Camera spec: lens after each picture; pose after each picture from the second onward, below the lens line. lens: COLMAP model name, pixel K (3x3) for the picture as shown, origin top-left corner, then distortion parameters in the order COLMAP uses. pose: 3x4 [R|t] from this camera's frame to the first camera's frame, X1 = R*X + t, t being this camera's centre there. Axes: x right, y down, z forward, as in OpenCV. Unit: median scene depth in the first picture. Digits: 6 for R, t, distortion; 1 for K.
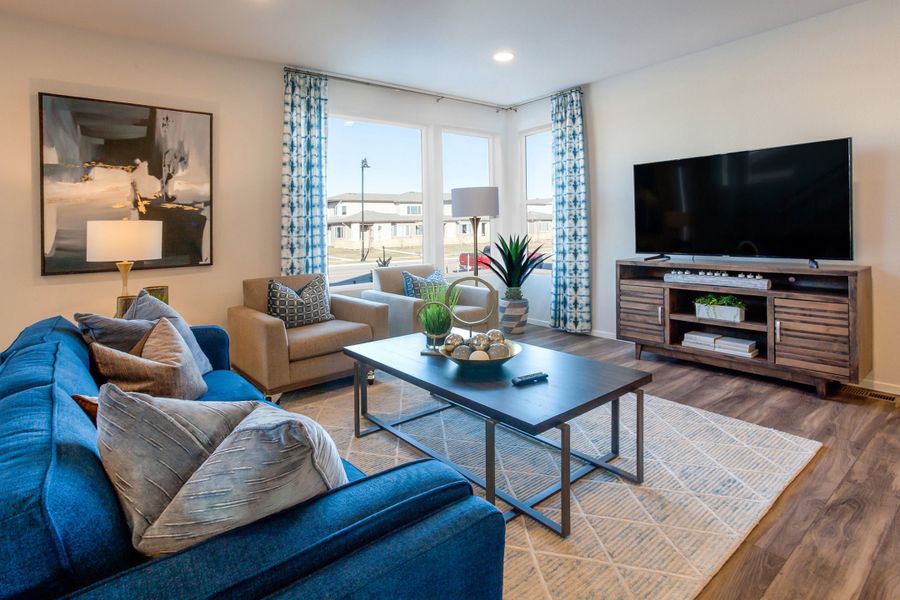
lens RADIAL K [[466.6, 0, 411.3], [0, 466.6, 200.2], [0, 0, 1]] dist [-0.002982, 0.004186]
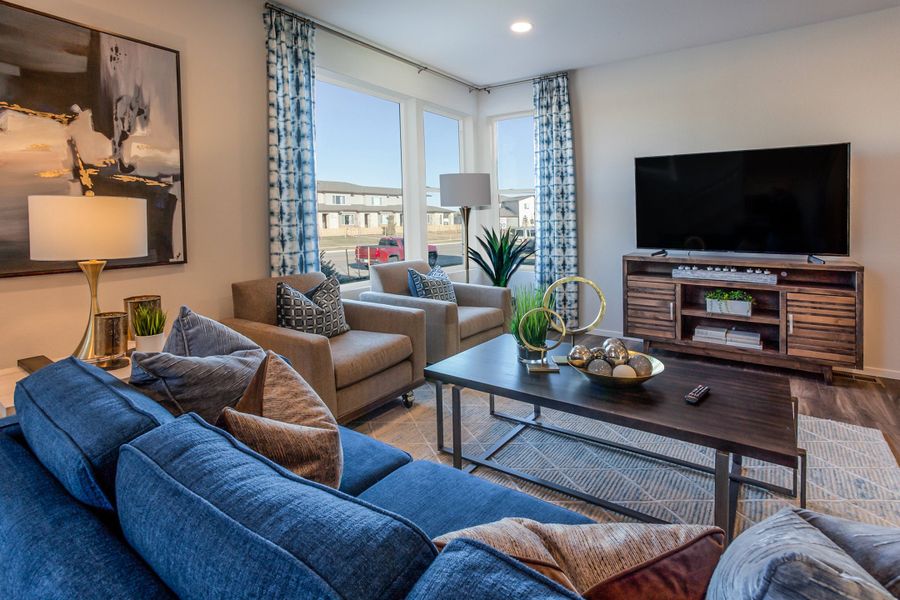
lens RADIAL K [[490.0, 0, 425.3], [0, 490.0, 222.0], [0, 0, 1]] dist [-0.004606, 0.002902]
pose [[0.960263, 0.019092, 0.278442, -0.278002], [-0.037287, 0.997490, 0.060199, 0.015633], [-0.276593, -0.068189, 0.958565, 0.169791]]
